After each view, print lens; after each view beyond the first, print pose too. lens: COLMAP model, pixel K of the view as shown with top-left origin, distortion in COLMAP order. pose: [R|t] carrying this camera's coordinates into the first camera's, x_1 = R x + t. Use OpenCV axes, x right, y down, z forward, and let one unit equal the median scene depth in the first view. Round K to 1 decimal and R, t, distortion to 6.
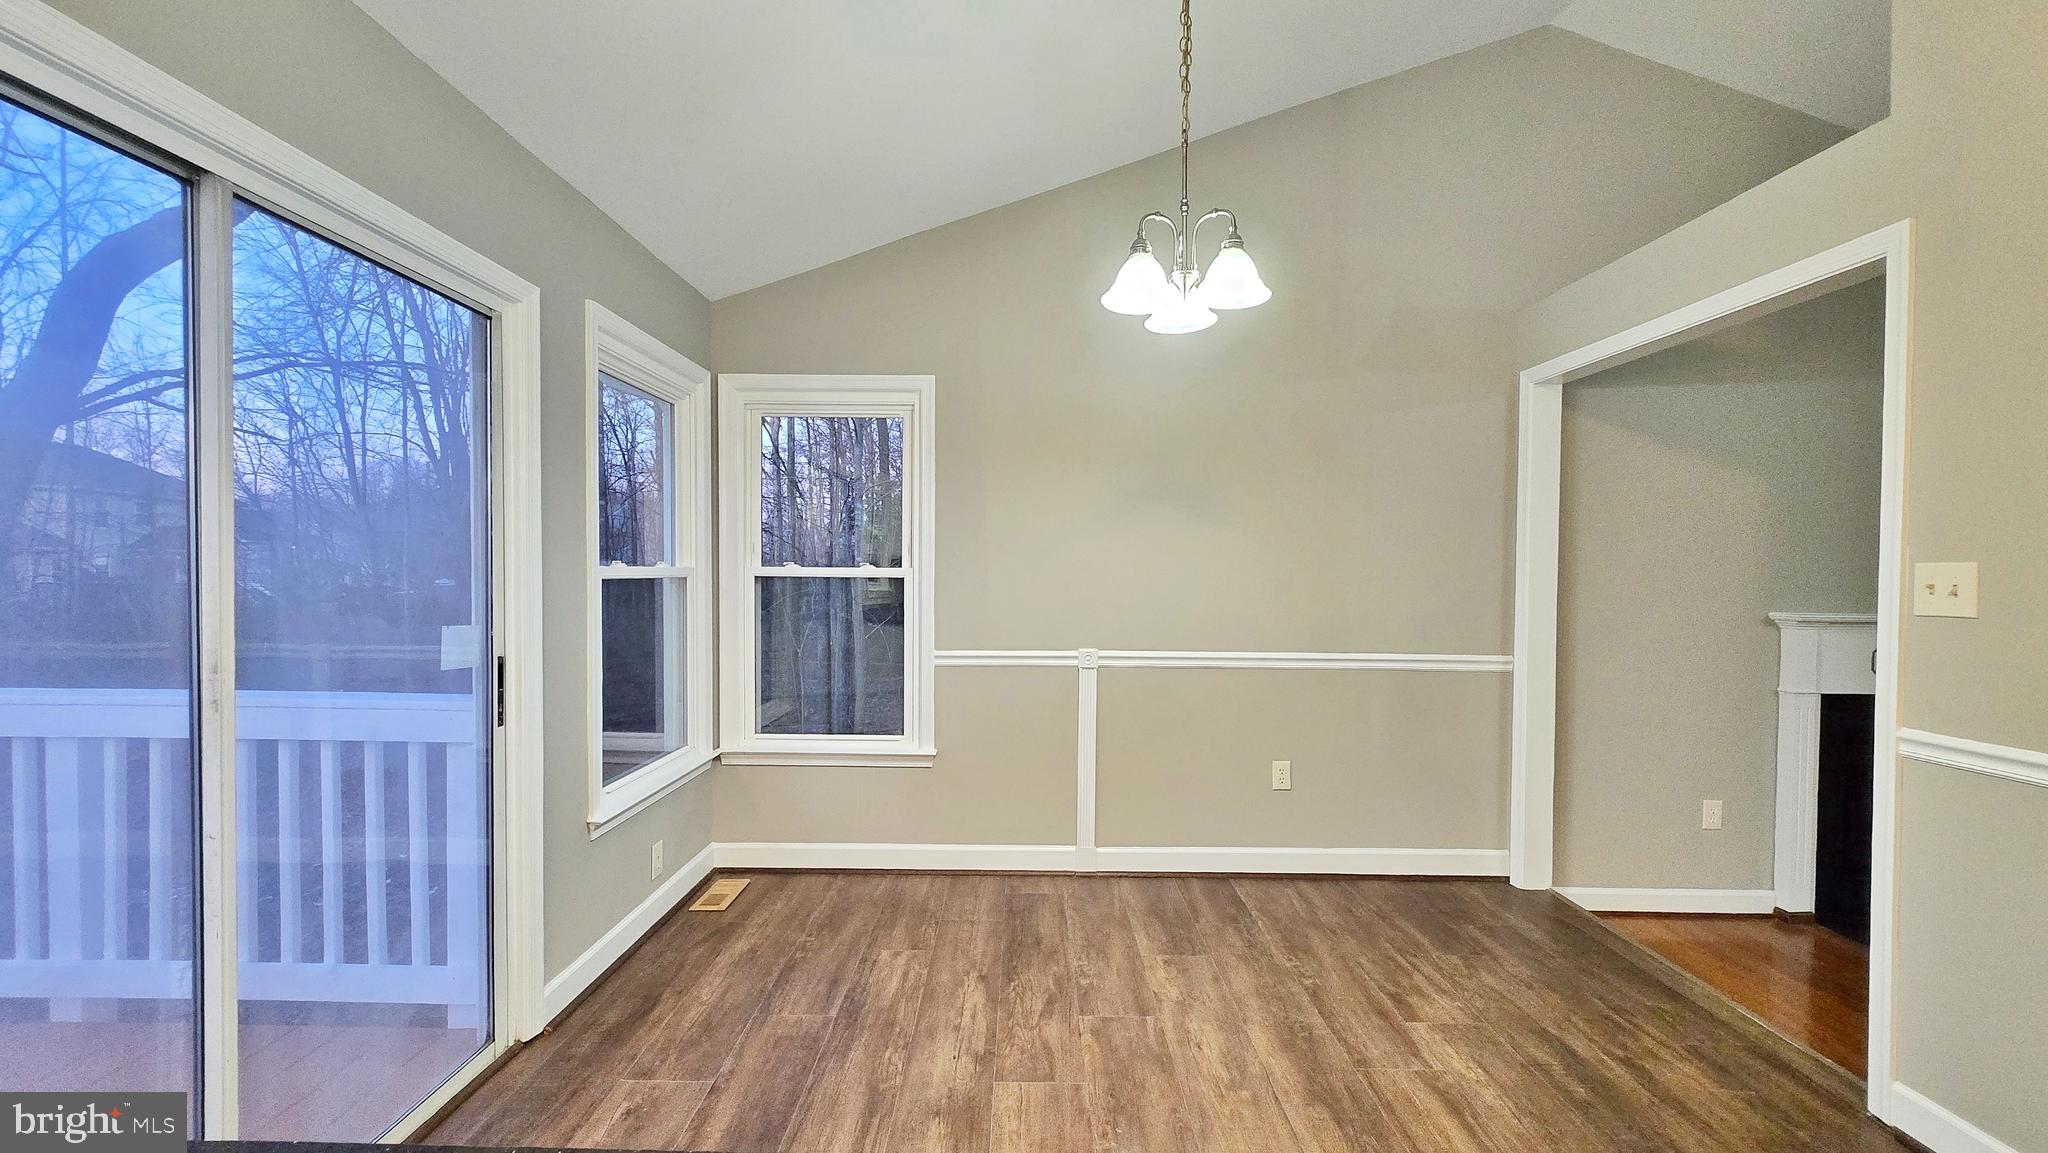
lens RADIAL K [[803.1, 0, 1021.4], [0, 803.1, 589.8], [0, 0, 1]] dist [0.002168, -0.000139]
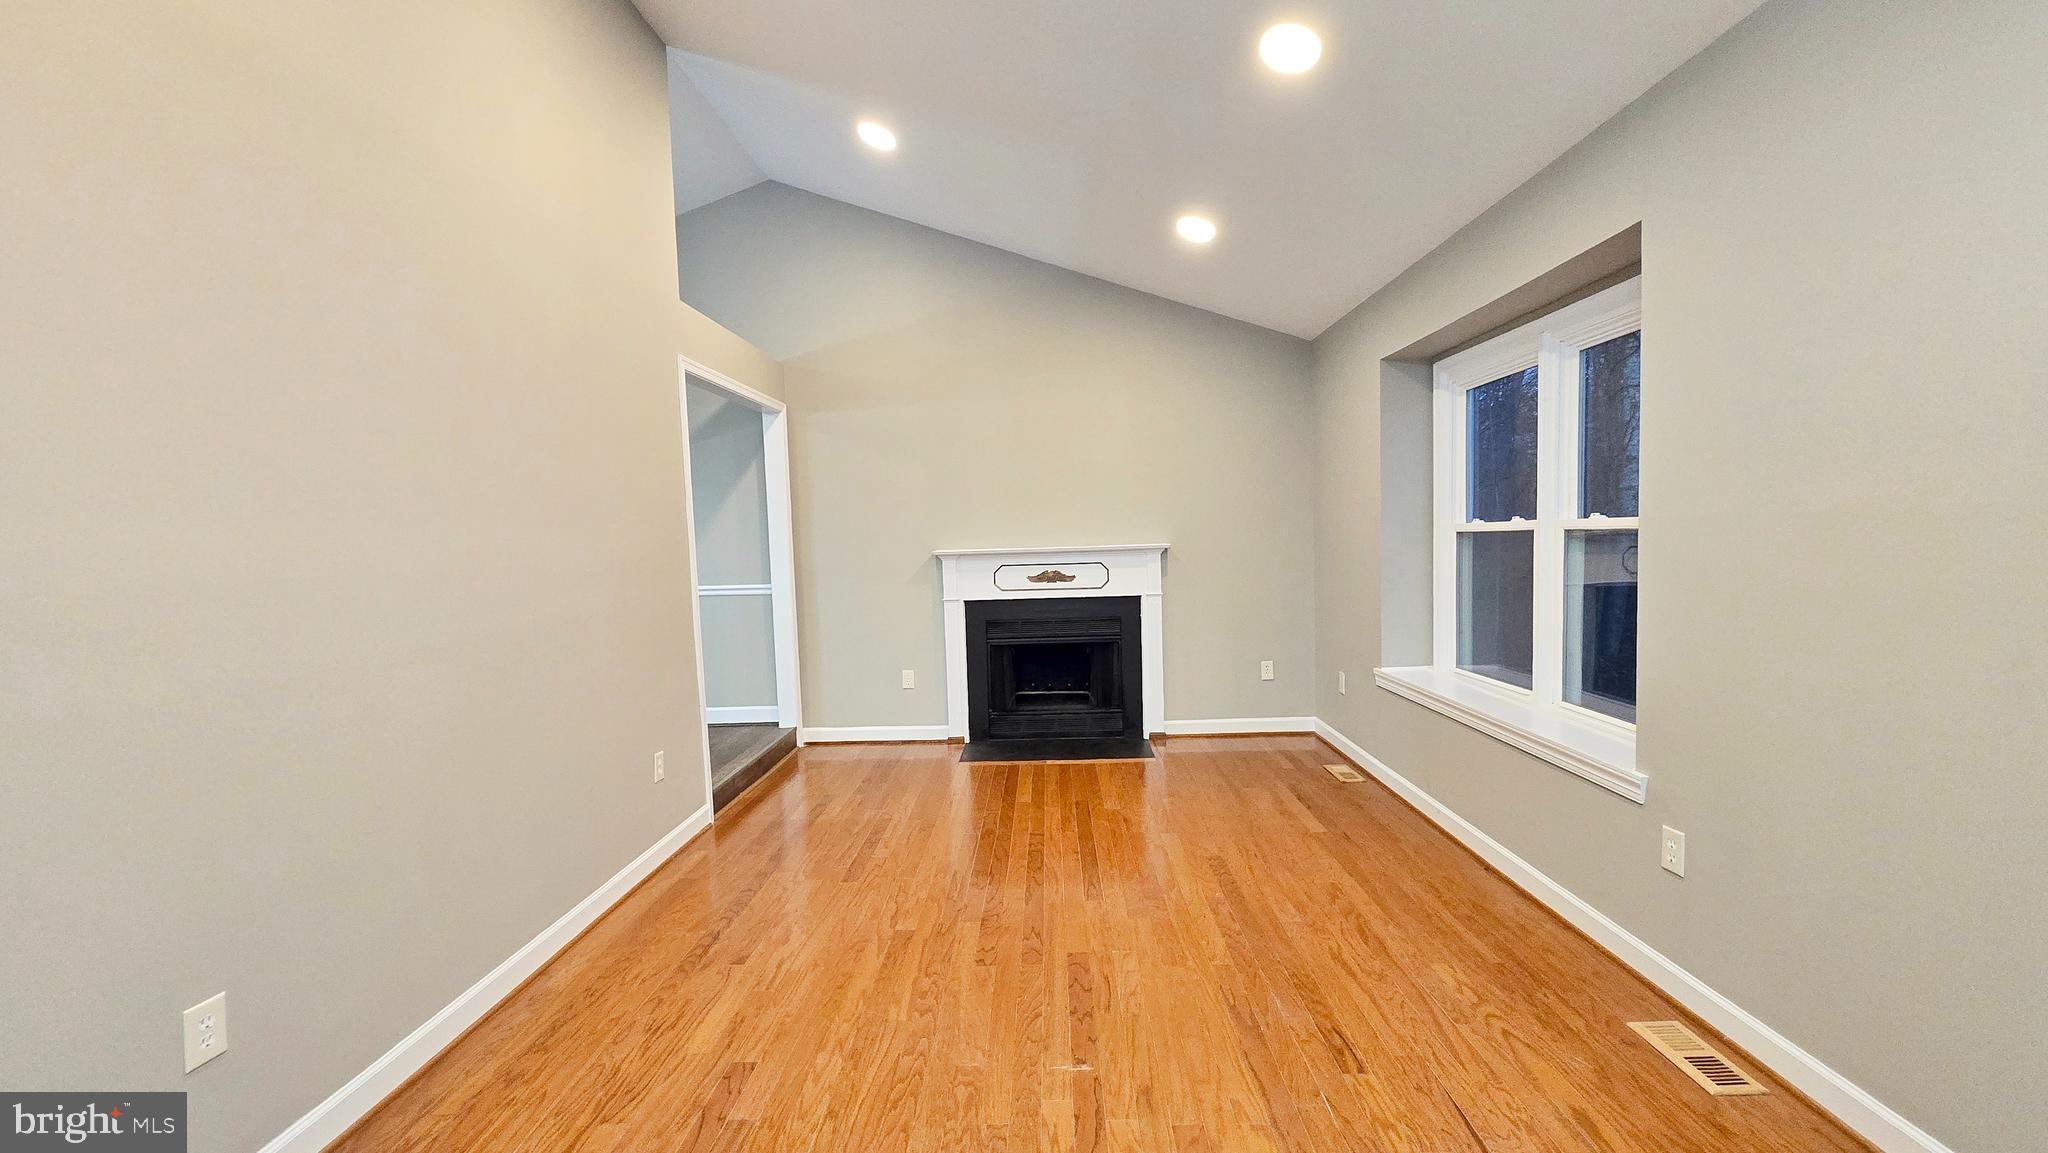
lens RADIAL K [[803.1, 0, 1021.4], [0, 803.1, 589.8], [0, 0, 1]] dist [0.002168, -0.000139]
pose [[0.998939, -0.038370, -0.025475, 1.520222], [0.039377, 0.998412, 0.040291, 0.064900], [0.023888, -0.041251, 0.998863, -0.768273]]
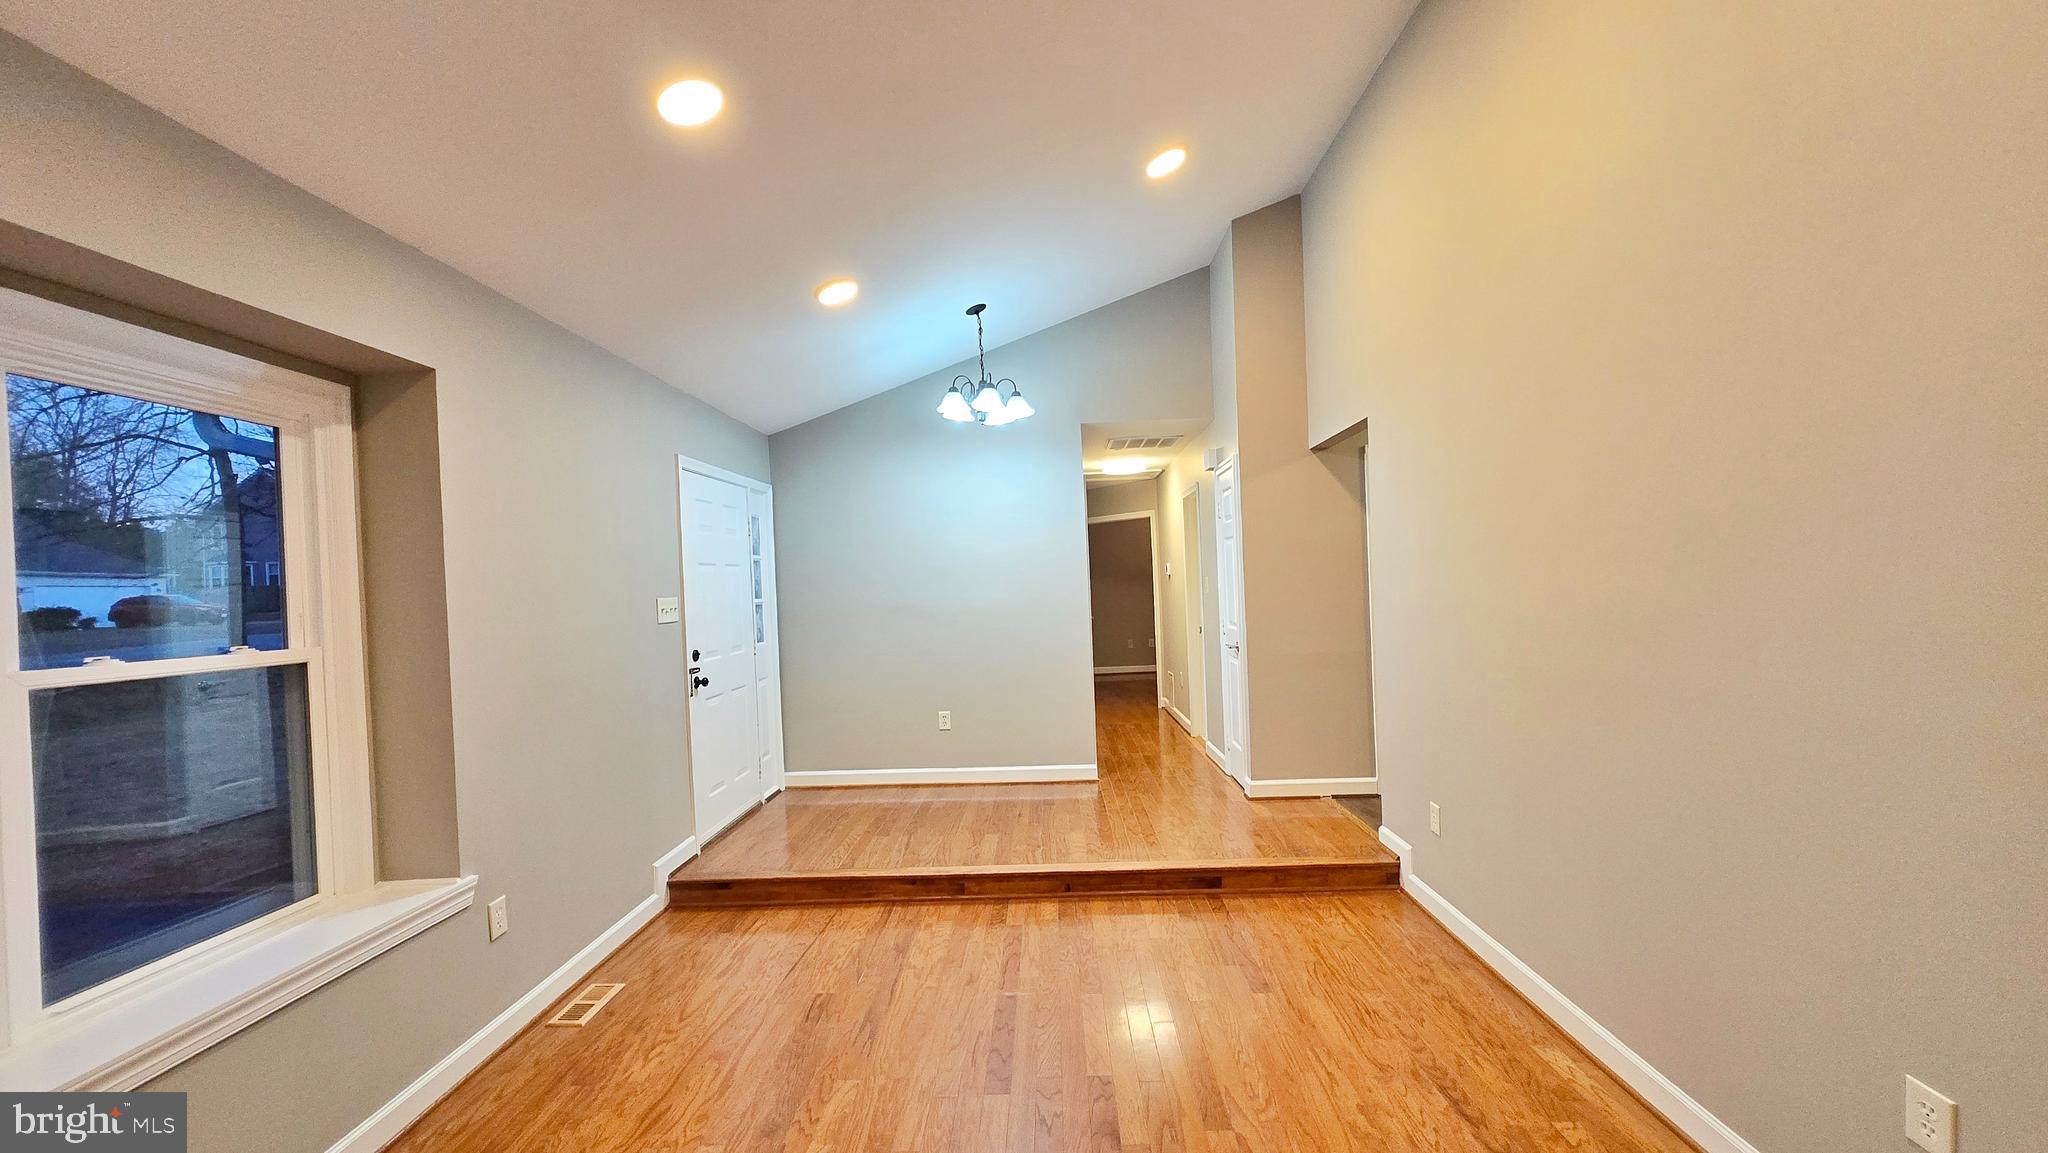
lens RADIAL K [[795.5, 0, 1013.7], [0, 795.5, 578.3], [0, 0, 1]] dist [0.001106, -0.000011]
pose [[-0.998898, 0.032973, 0.033413, 1.479824], [0.033440, 0.999349, 0.013505, -0.020989], [-0.032946, 0.014608, -0.999350, 1.164238]]
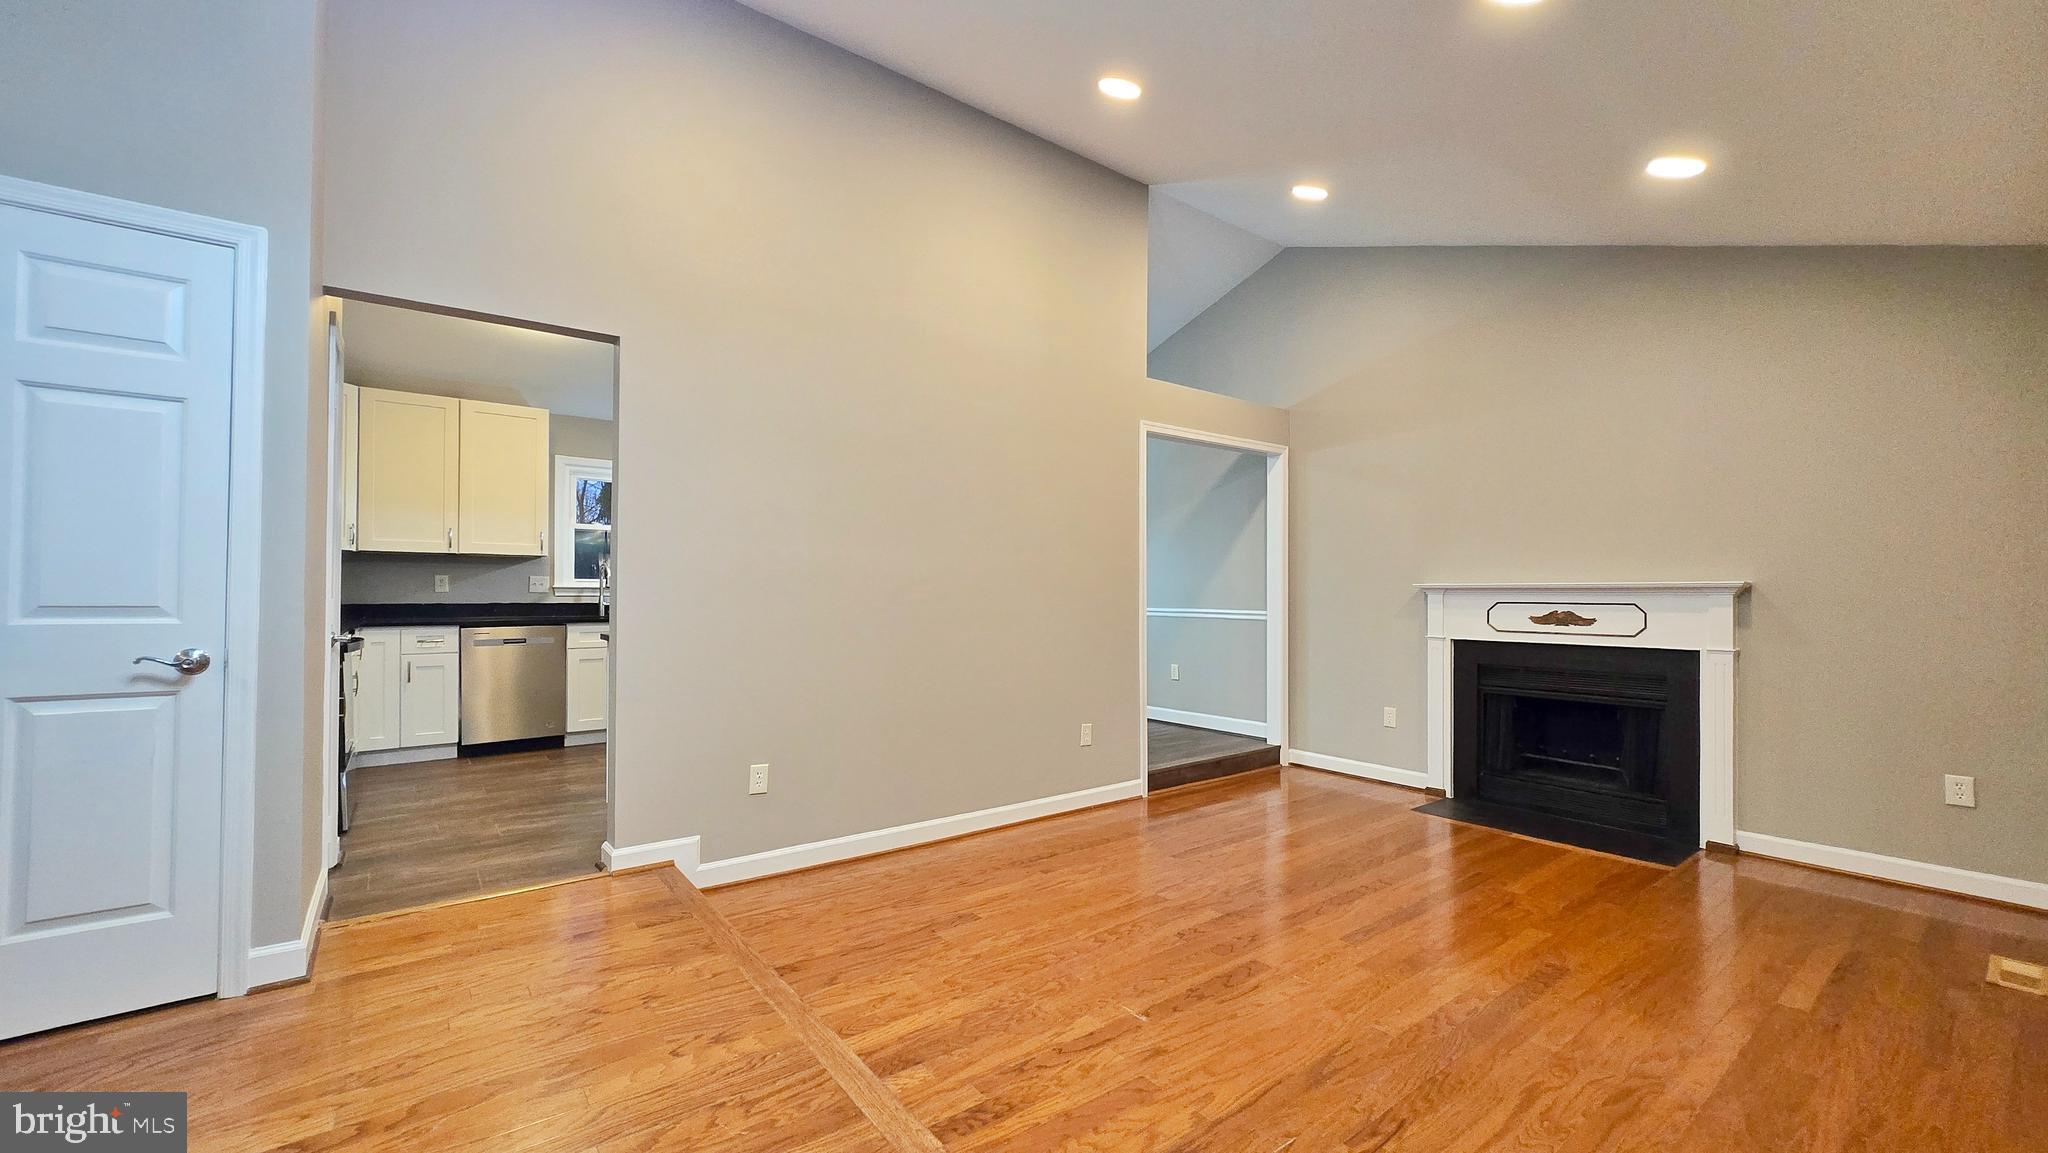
lens RADIAL K [[803.1, 0, 1021.4], [0, 803.1, 589.8], [0, 0, 1]] dist [0.002168, -0.000139]
pose [[0.616237, -0.010213, -0.787494, 2.192858], [-0.017448, 0.999493, -0.026616, 0.122849], [0.787367, 0.030142, 0.615747, -0.660397]]
